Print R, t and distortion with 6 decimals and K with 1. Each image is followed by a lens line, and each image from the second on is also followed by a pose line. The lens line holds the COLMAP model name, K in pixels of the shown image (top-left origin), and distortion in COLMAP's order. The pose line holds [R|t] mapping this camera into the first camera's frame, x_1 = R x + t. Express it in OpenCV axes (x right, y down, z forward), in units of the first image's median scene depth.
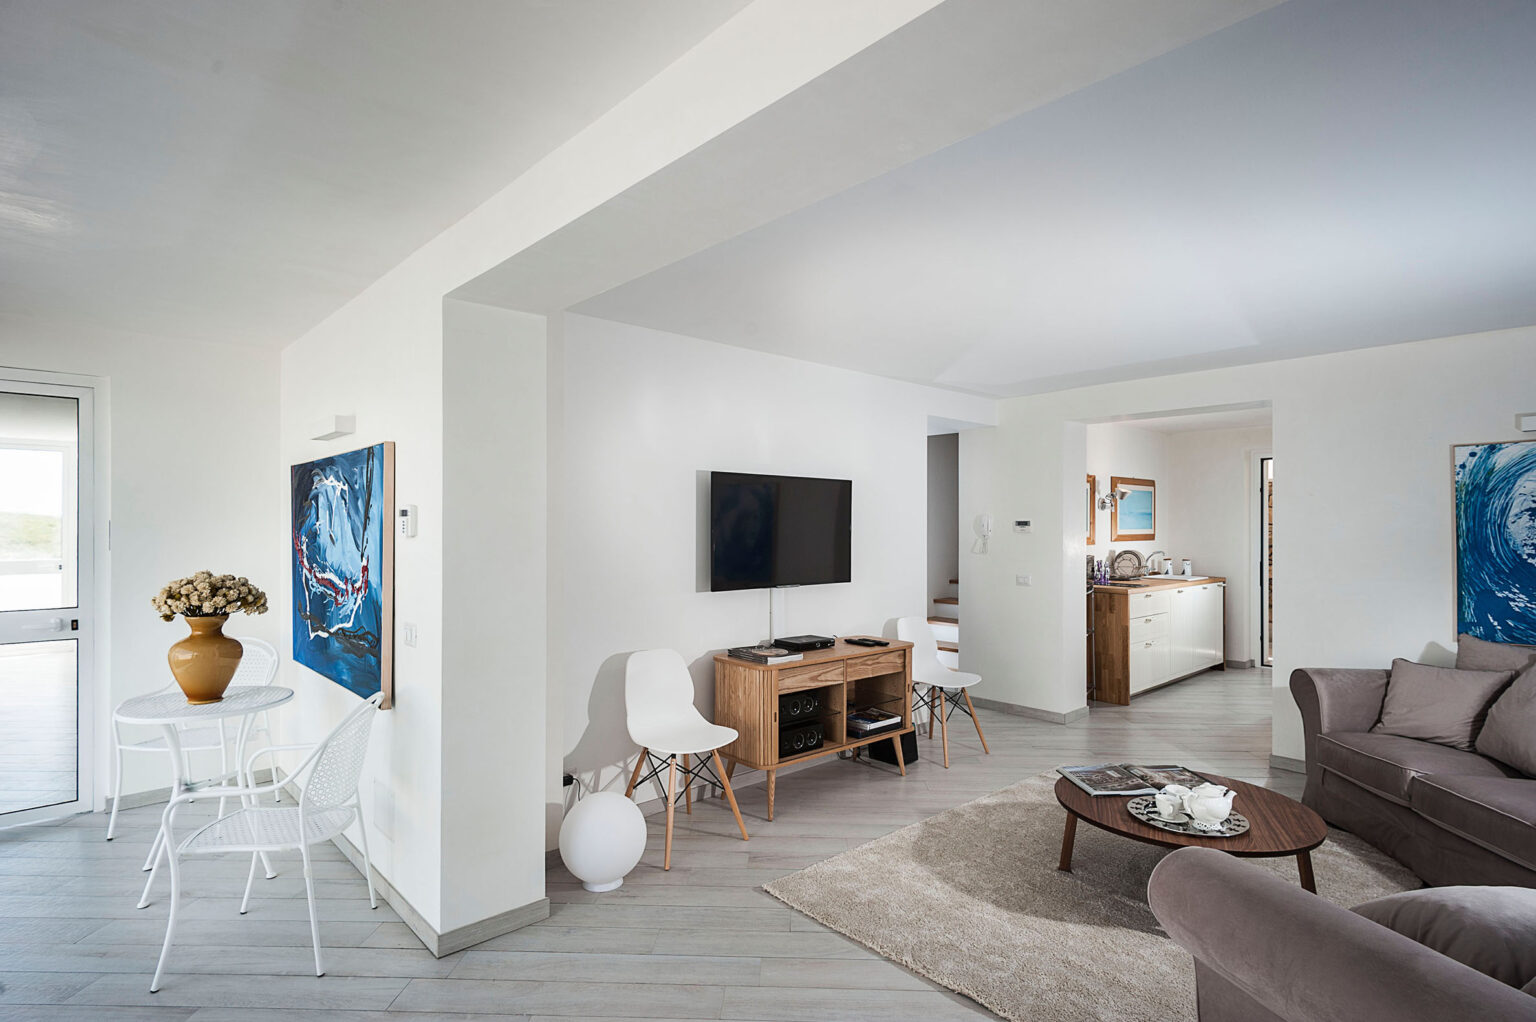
lens RADIAL K [[754.1, 0, 765.5], [0, 754.1, 514.6], [0, 0, 1]] dist [0.012996, -0.000779]
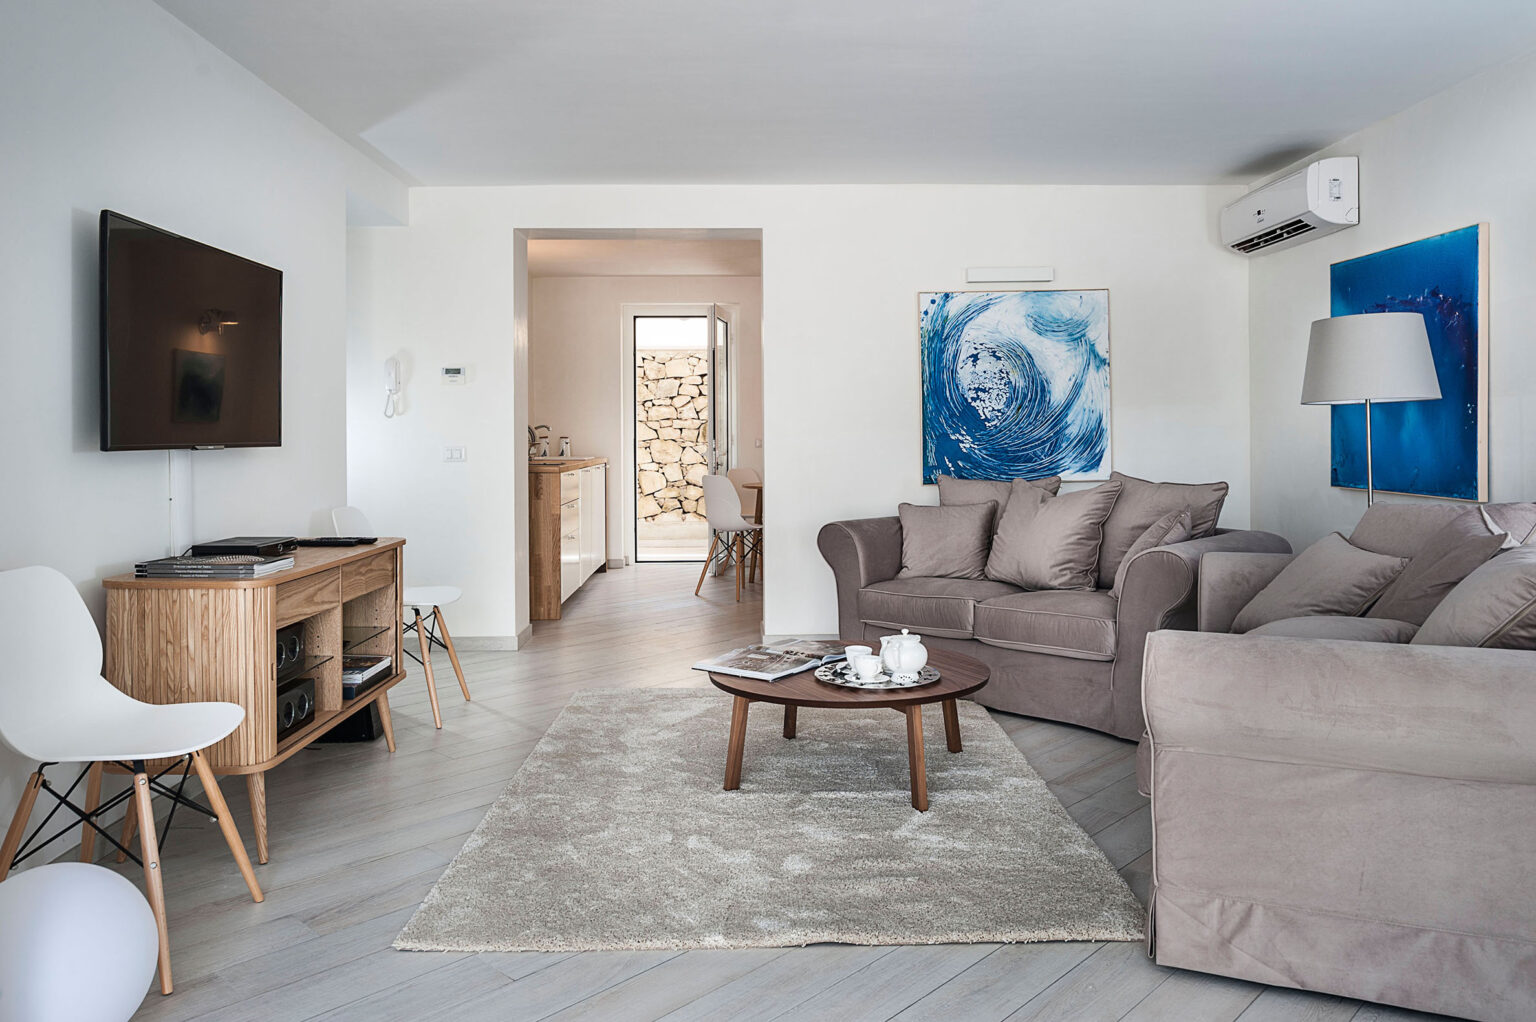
lens RADIAL K [[1086.1, 0, 766.7], [0, 1086.1, 413.1], [0, 0, 1]] dist [-0.002629, -0.001484]
pose [[0.669796, 0.004495, 0.742531, -0.305015], [-0.006677, 0.999978, -0.000031, 0.073099], [-0.742515, -0.004937, 0.669811, 0.195114]]
